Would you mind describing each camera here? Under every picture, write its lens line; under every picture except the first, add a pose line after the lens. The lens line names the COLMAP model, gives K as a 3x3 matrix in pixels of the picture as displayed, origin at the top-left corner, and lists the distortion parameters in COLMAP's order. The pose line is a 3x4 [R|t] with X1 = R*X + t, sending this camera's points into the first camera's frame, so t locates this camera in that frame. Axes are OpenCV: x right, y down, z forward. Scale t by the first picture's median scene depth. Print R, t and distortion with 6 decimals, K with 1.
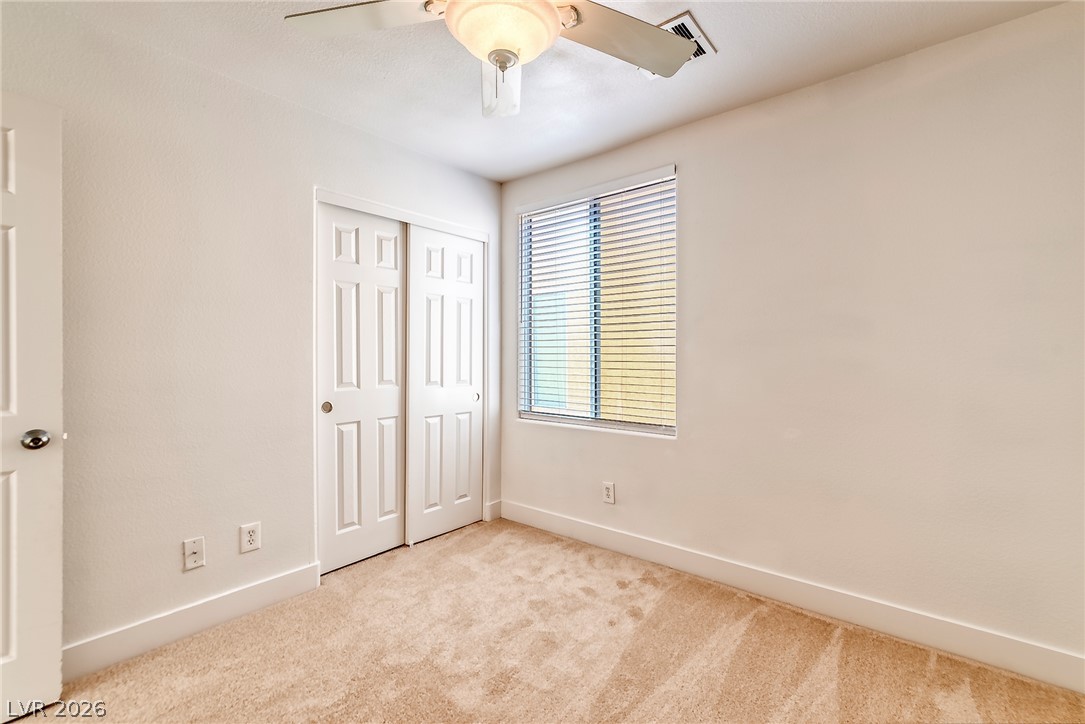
lens RADIAL K [[477.0, 0, 568.9], [0, 477.0, 360.5], [0, 0, 1]] dist [0.002129, 0.000881]
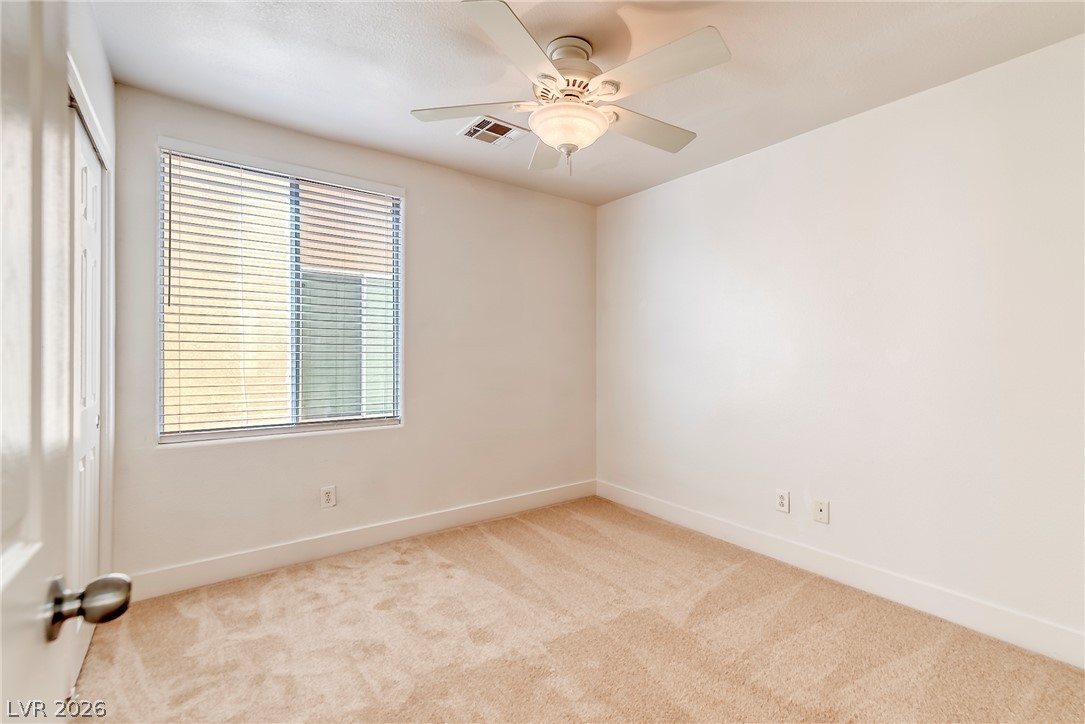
lens RADIAL K [[477.0, 0, 563.4], [0, 477.0, 360.3], [0, 0, 1]] dist [0.002129, 0.000881]
pose [[0.237219, -0.007223, 0.971429, -0.821578], [0.005044, 0.999968, 0.006203, -0.000695], [-0.971443, 0.003429, 0.237248, 0.354097]]
